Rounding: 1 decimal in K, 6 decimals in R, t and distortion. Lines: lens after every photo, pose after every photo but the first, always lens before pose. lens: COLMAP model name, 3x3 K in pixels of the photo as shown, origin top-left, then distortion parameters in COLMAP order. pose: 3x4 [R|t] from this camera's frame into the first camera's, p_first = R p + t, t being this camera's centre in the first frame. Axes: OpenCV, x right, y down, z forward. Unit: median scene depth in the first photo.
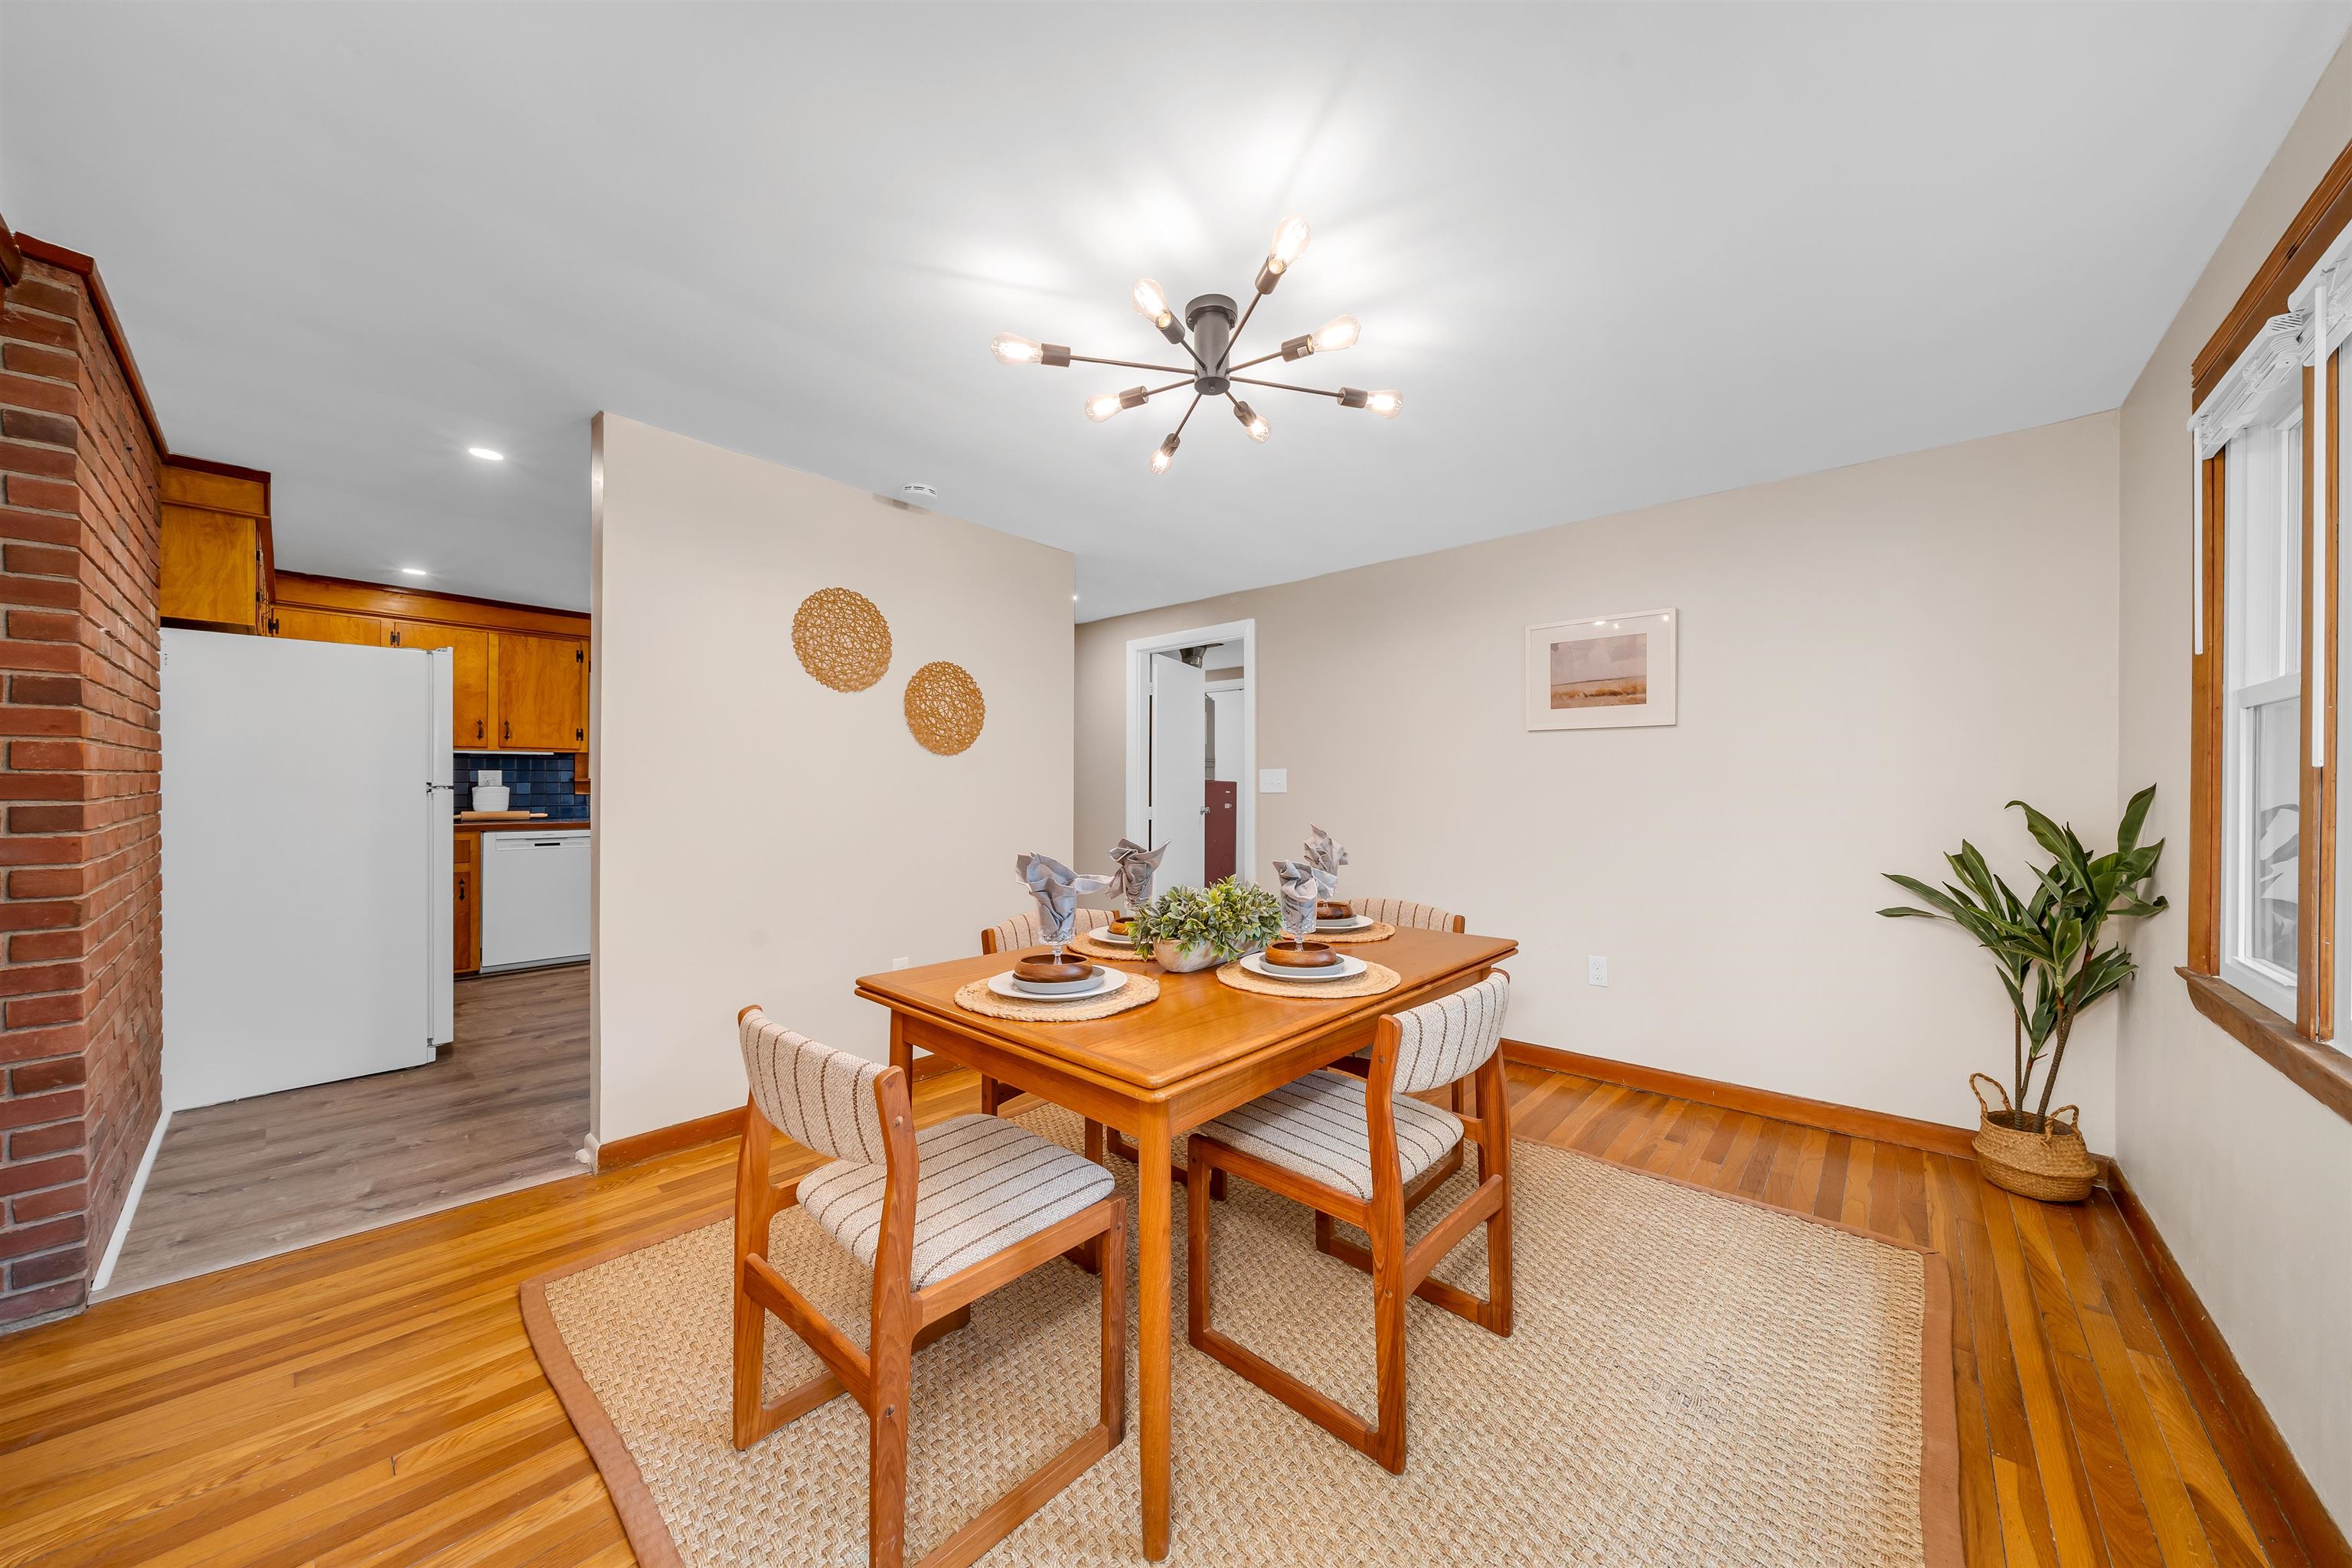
lens RADIAL K [[811.0, 0, 1155.3], [0, 811.0, 781.7], [0, 0, 1]] dist [-0.001657, -0.000020]
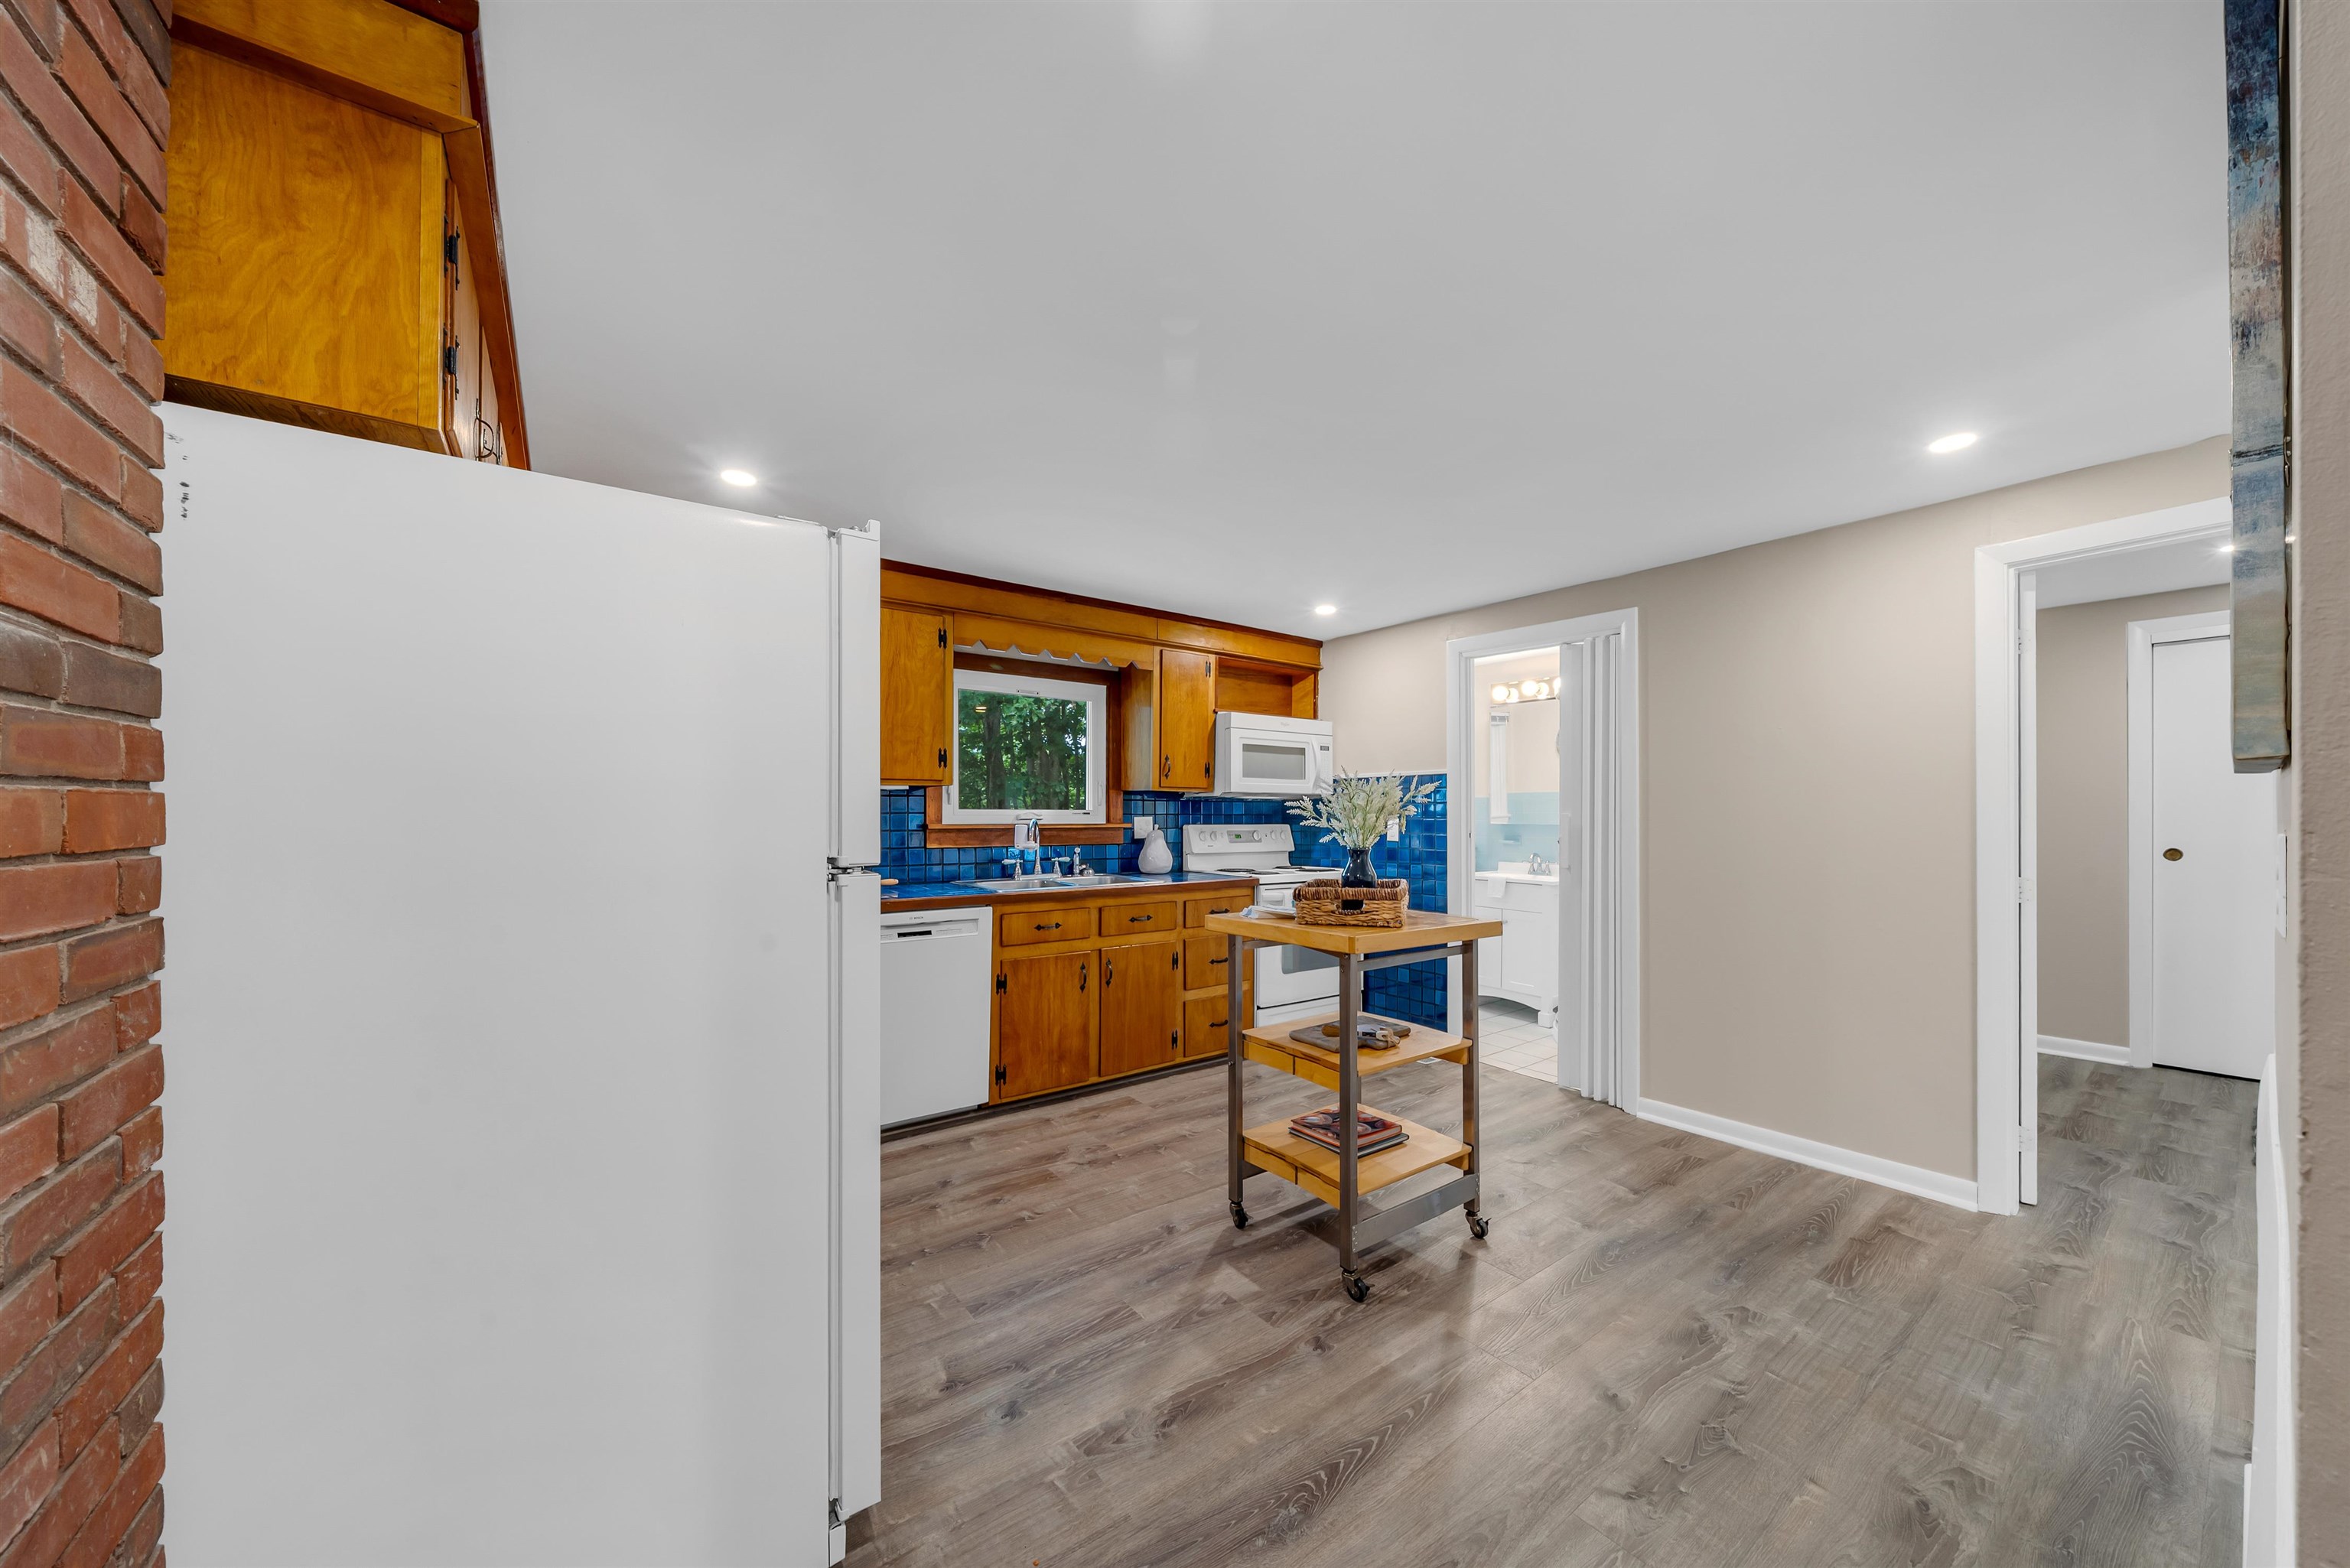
lens RADIAL K [[810.3, 0, 1197.3], [0, 810.3, 800.9], [0, 0, 1]] dist [-0.001657, -0.000020]
pose [[0.986027, -0.008343, -0.166377, -0.702084], [0.005901, 0.999868, -0.015165, -0.021742], [0.166481, 0.013972, 0.985946, 0.683540]]
